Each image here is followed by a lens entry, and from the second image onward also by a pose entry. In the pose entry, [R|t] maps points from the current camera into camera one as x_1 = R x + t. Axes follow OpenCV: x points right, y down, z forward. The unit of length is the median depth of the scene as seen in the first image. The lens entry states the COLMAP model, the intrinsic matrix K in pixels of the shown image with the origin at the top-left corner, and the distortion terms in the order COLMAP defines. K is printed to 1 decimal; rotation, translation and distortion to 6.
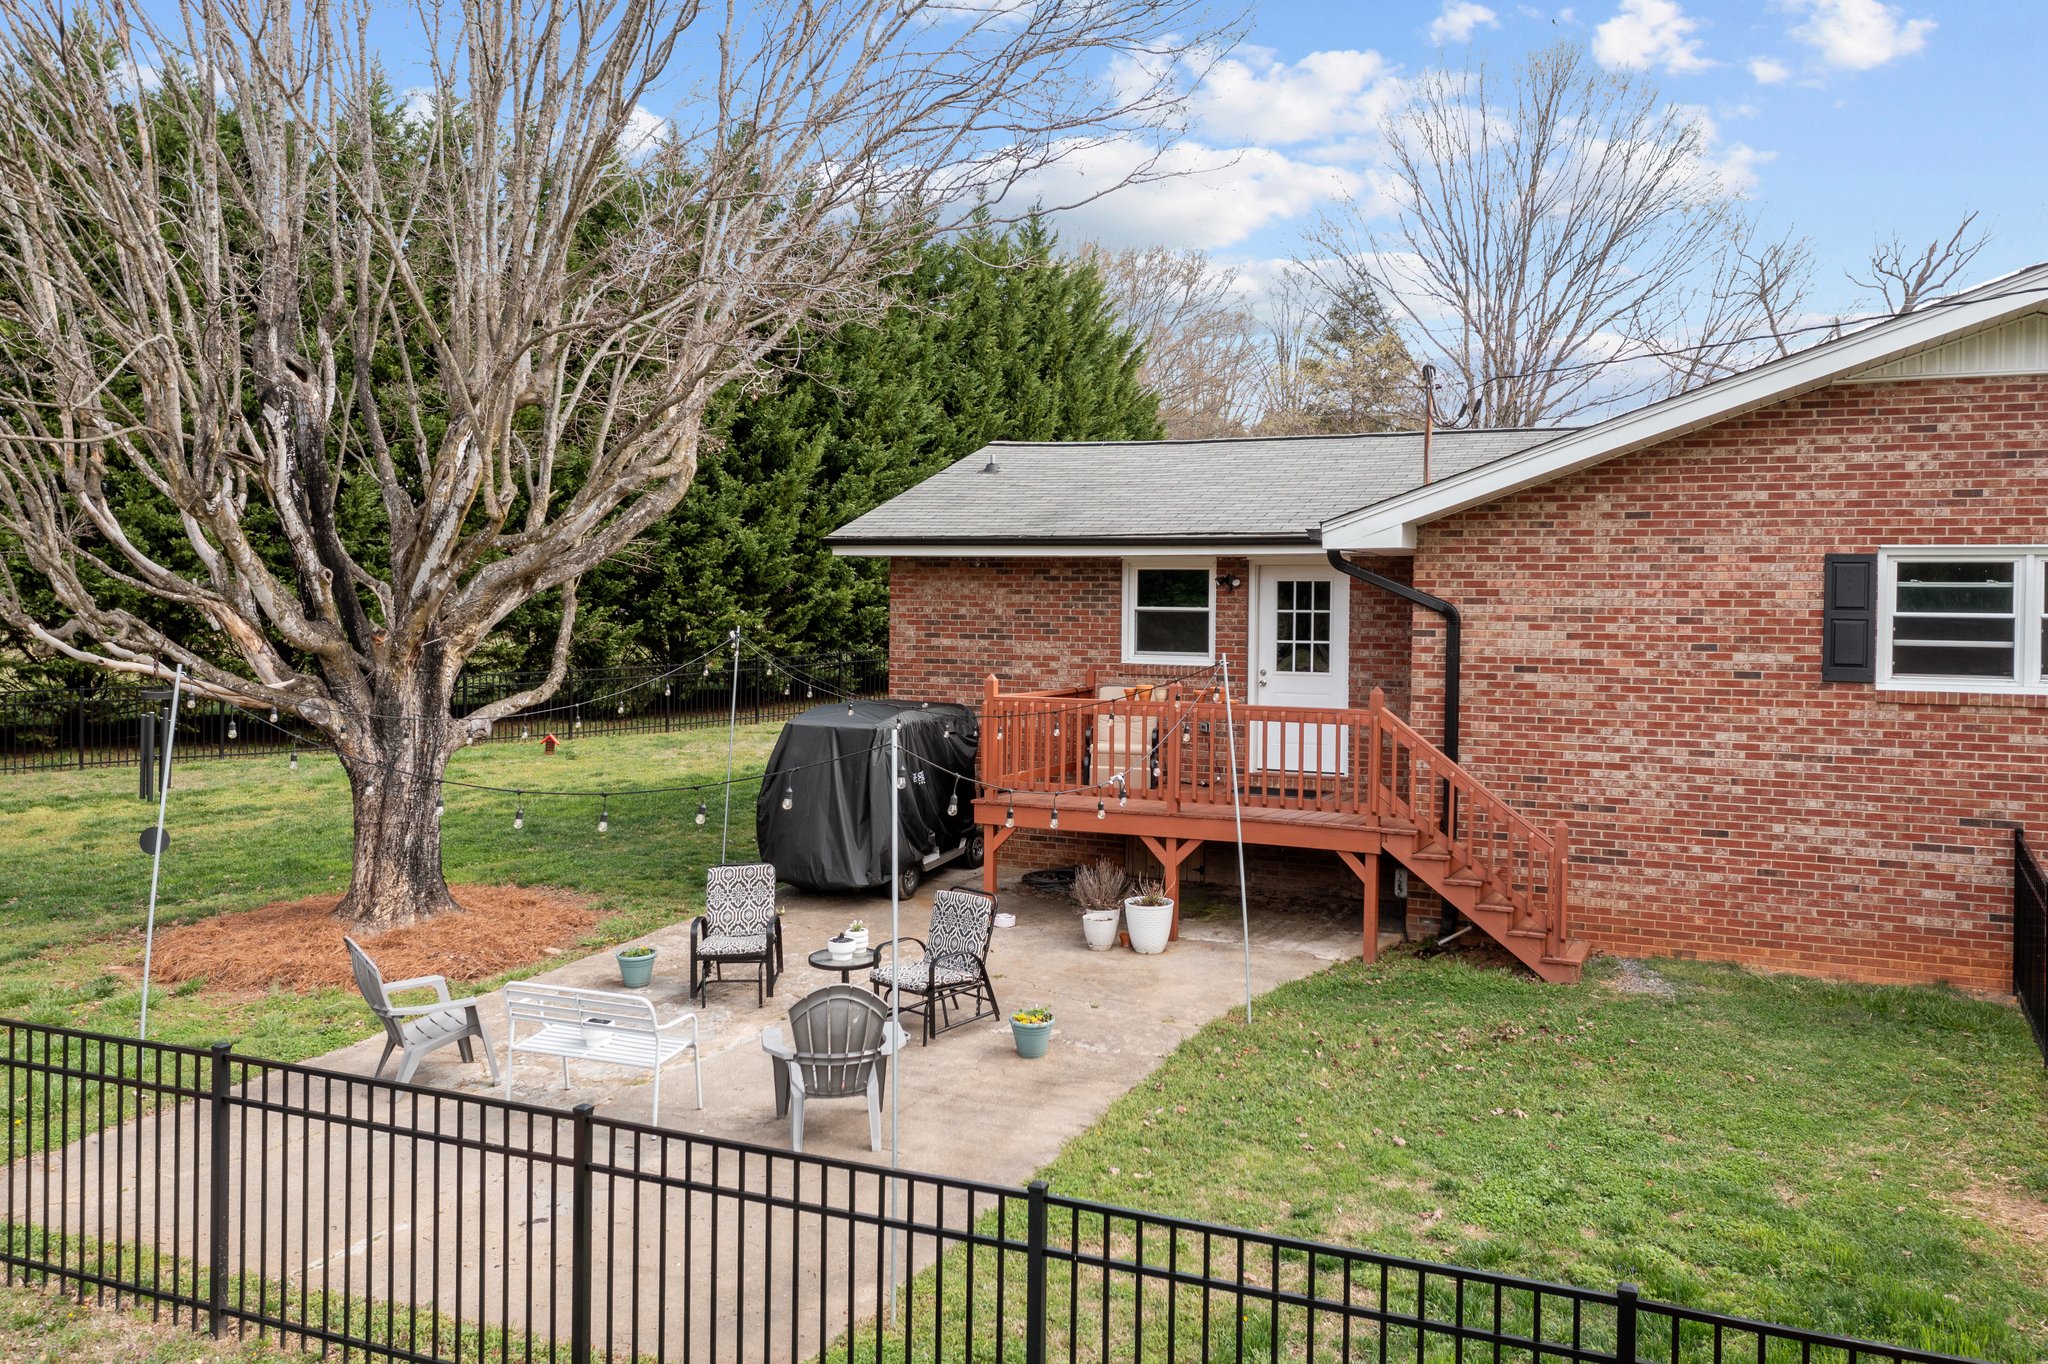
lens RADIAL K [[1646.5, 0, 1014.3], [0, 1646.5, 618.6], [0, 0, 1]] dist [0.002414, 0.009185]
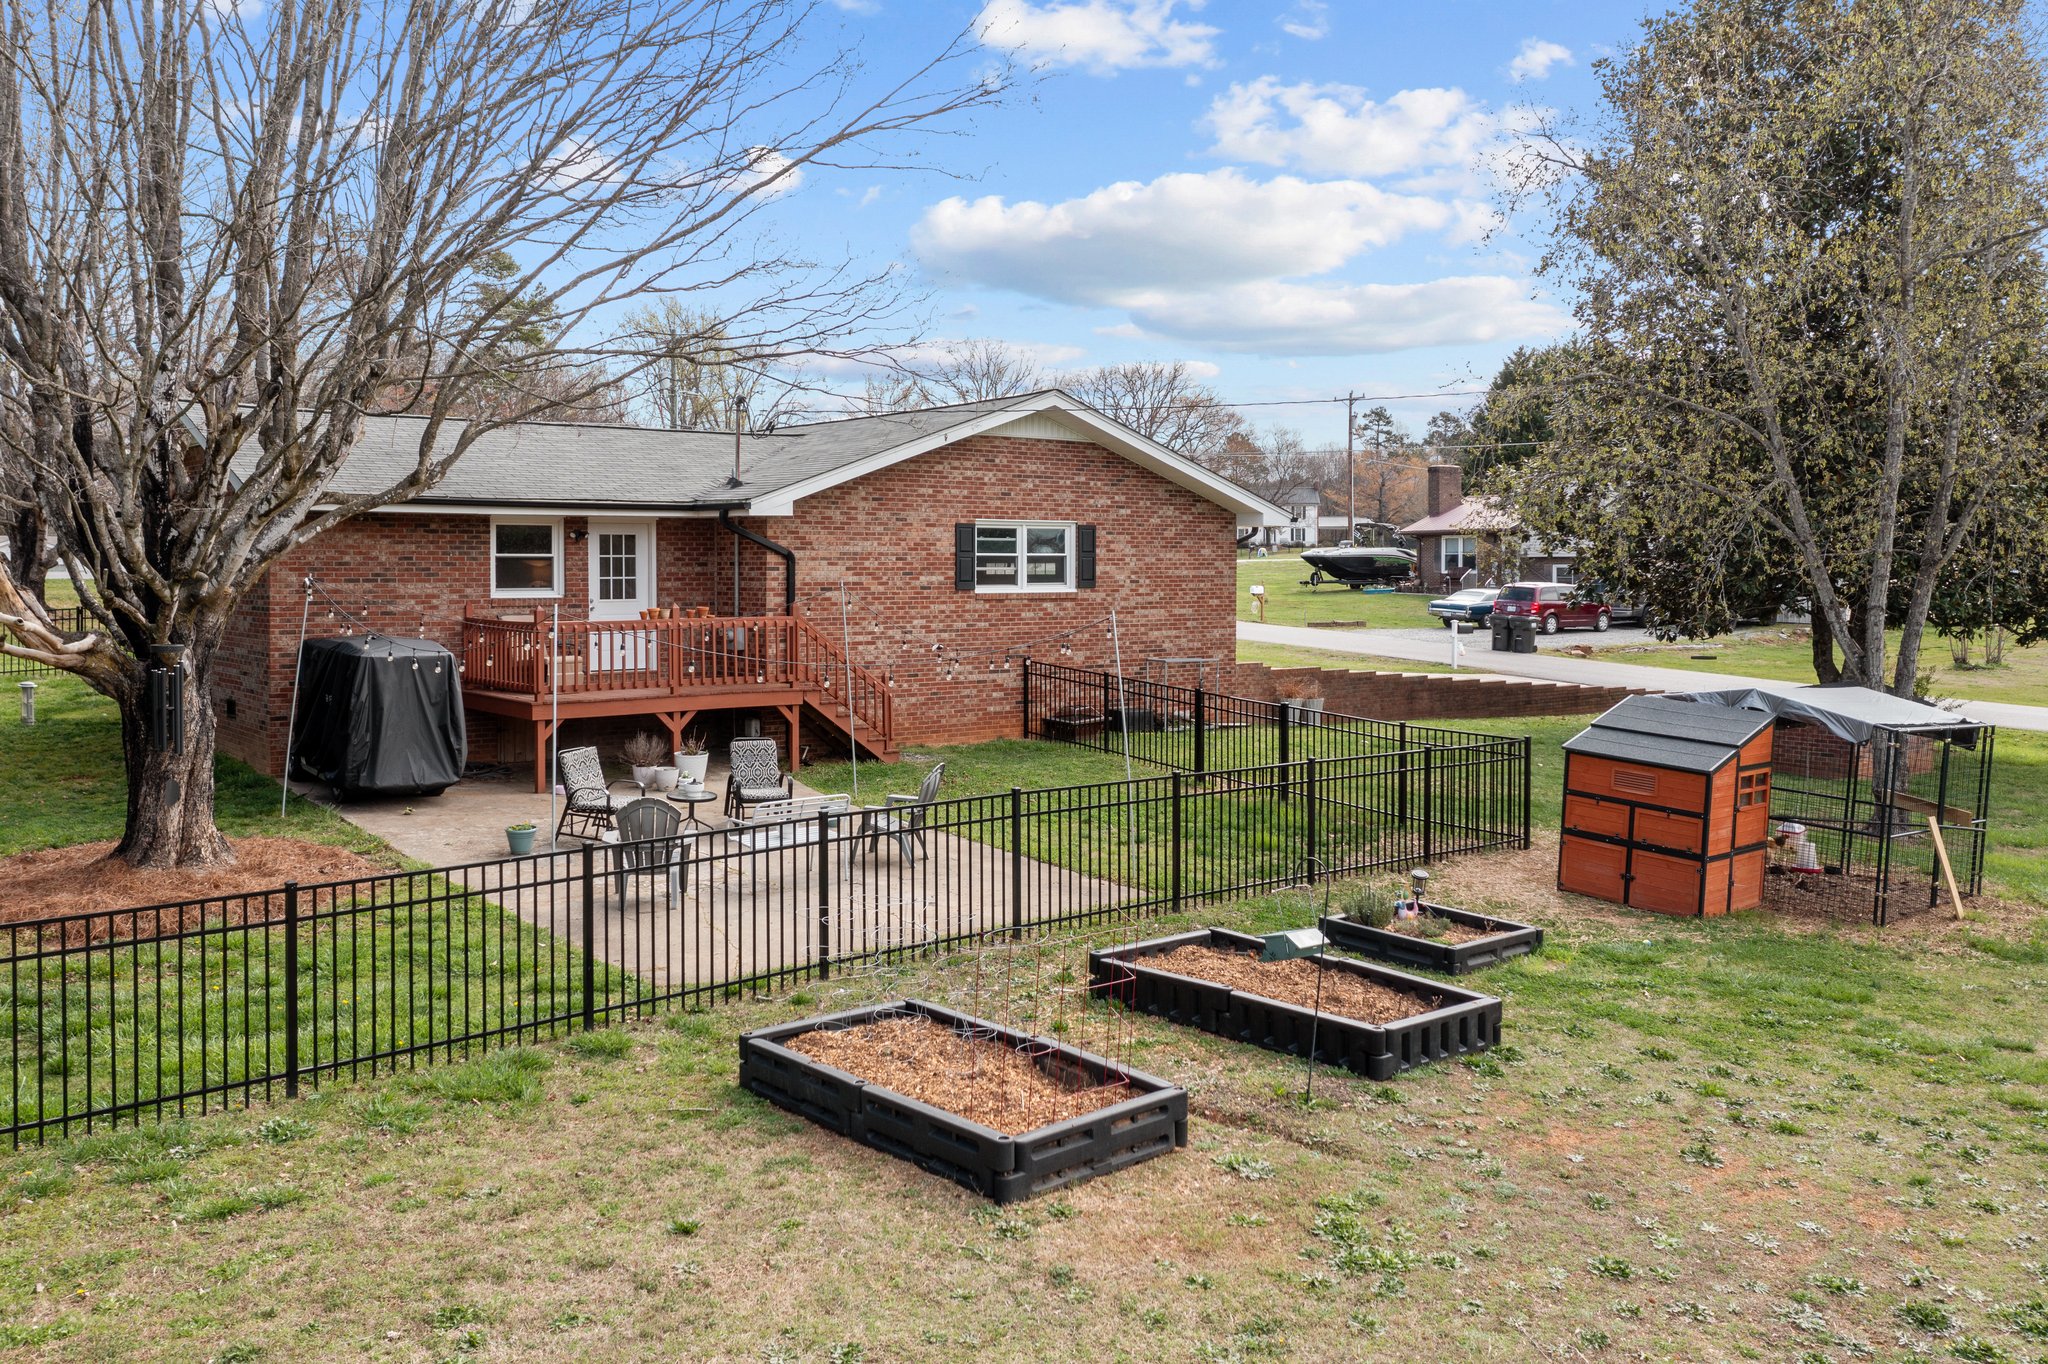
lens RADIAL K [[1661.8, 0, 1023.2], [0, 1661.8, 585.0], [0, 0, 1]] dist [0.001309, 0.002400]
pose [[0.438965, -0.024554, 0.898169, -1.113215], [0.011159, 0.999698, 0.021876, -0.008093], [-0.898435, 0.000420, 0.439106, 0.079408]]
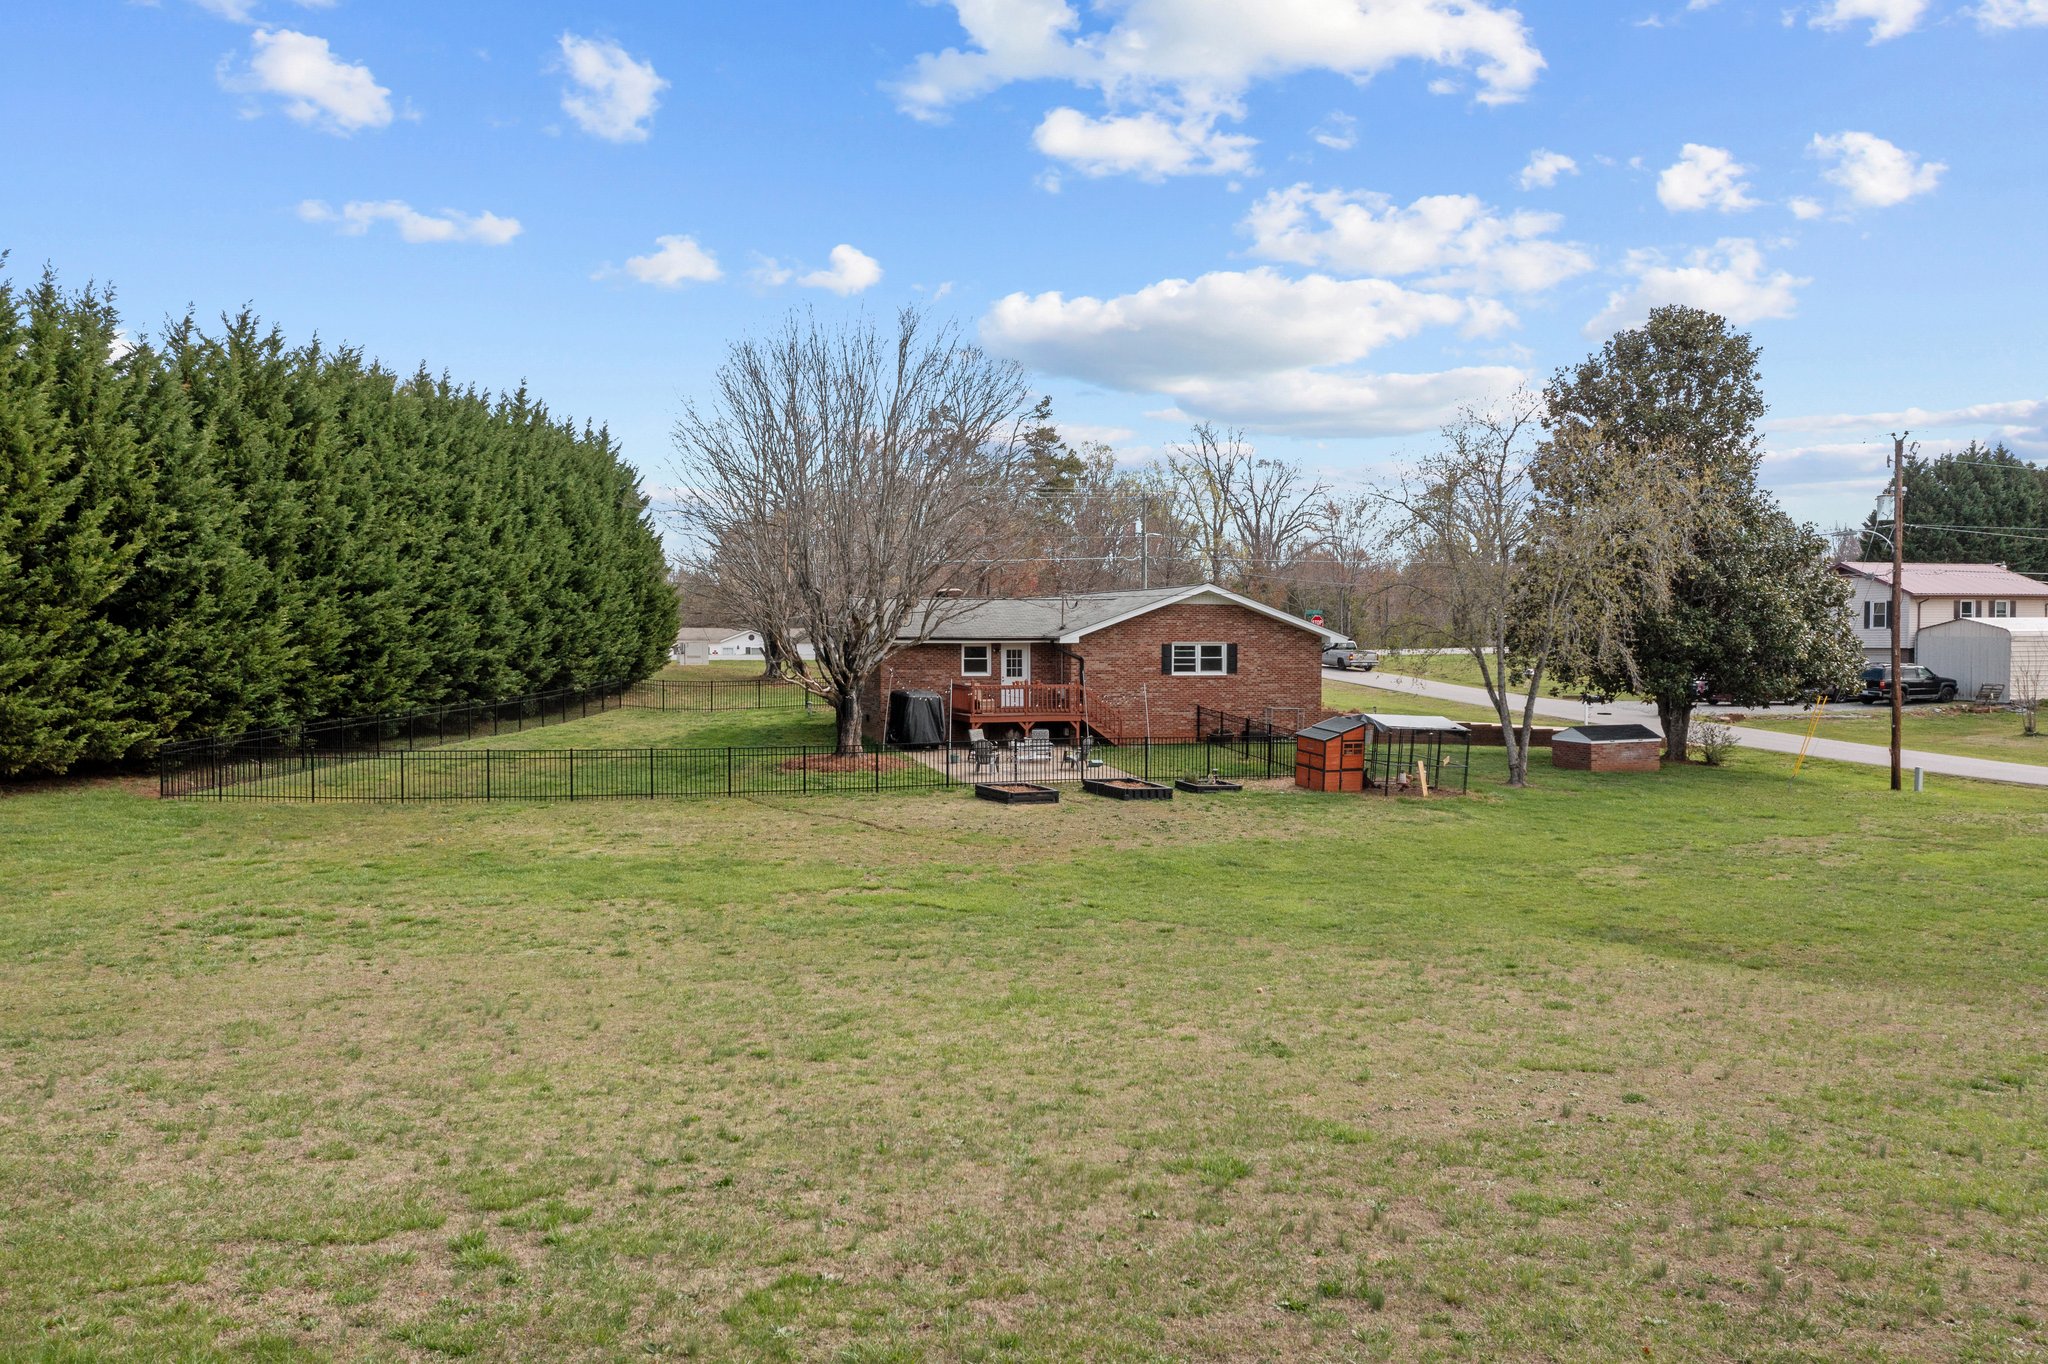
lens RADIAL K [[1653.4, 0, 1025.5], [0, 1653.4, 646.5], [0, 0, 1]] dist [0.000445, 0.001699]
pose [[0.723845, -0.016499, 0.689765, -2.508452], [0.012708, 0.999863, 0.010580, -0.076216], [-0.689845, 0.001108, 0.723956, -1.711767]]
